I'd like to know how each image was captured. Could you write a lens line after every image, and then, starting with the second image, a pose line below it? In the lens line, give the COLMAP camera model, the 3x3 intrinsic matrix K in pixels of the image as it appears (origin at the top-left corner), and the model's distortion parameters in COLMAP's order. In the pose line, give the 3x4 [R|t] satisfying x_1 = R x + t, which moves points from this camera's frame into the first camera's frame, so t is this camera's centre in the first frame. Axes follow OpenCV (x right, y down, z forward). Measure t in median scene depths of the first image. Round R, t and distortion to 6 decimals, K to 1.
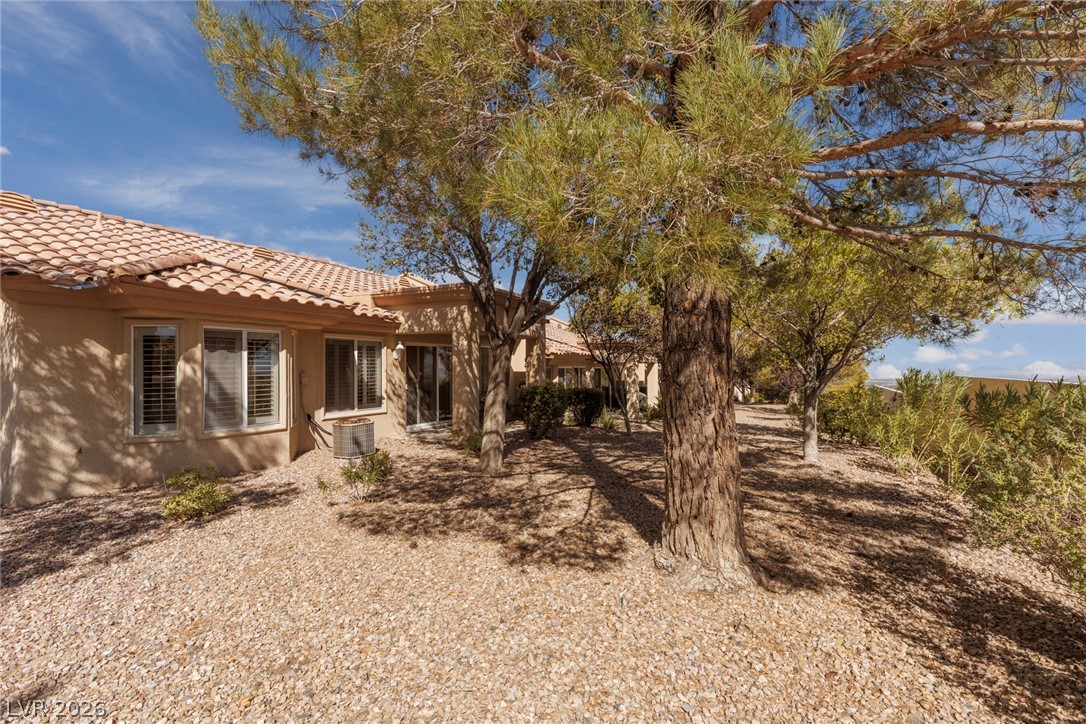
lens RADIAL K [[524.7, 0, 543.6], [0, 524.7, 362.3], [0, 0, 1]] dist [0.001933, 0.000079]
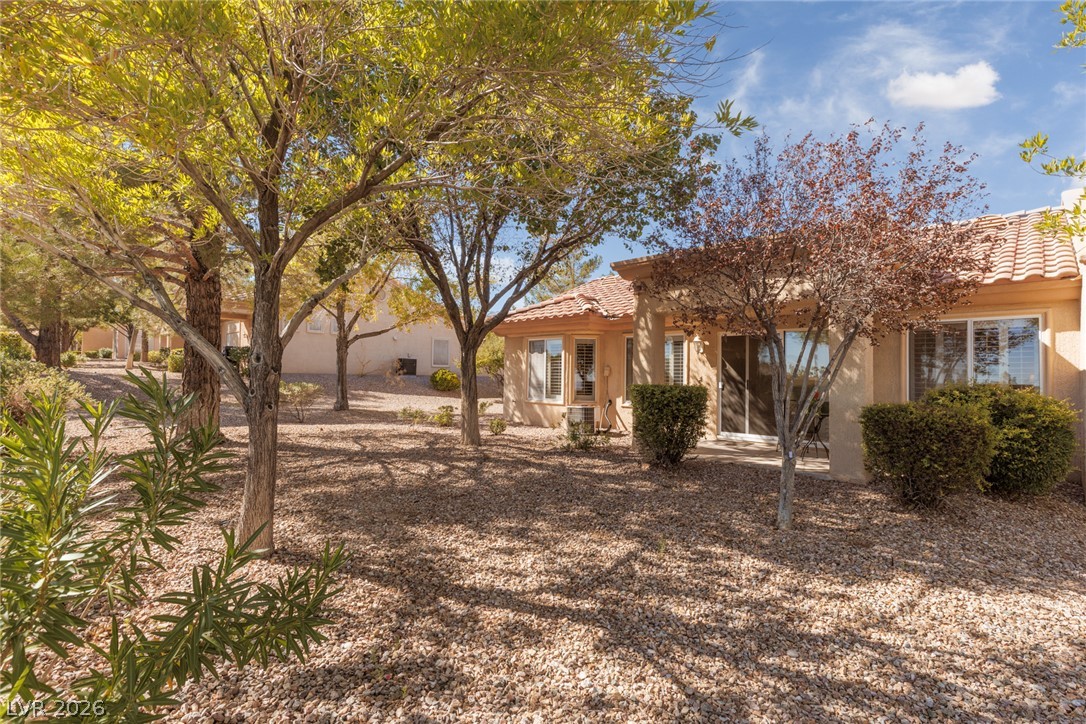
lens RADIAL K [[524.7, 0, 543.6], [0, 524.7, 365.6], [0, 0, 1]] dist [0.001933, 0.000079]
pose [[-0.315062, -0.015971, -0.948937, 0.651742], [-0.006765, 0.999871, -0.014582, 0.030000], [0.949047, 0.001826, -0.315130, 1.028171]]
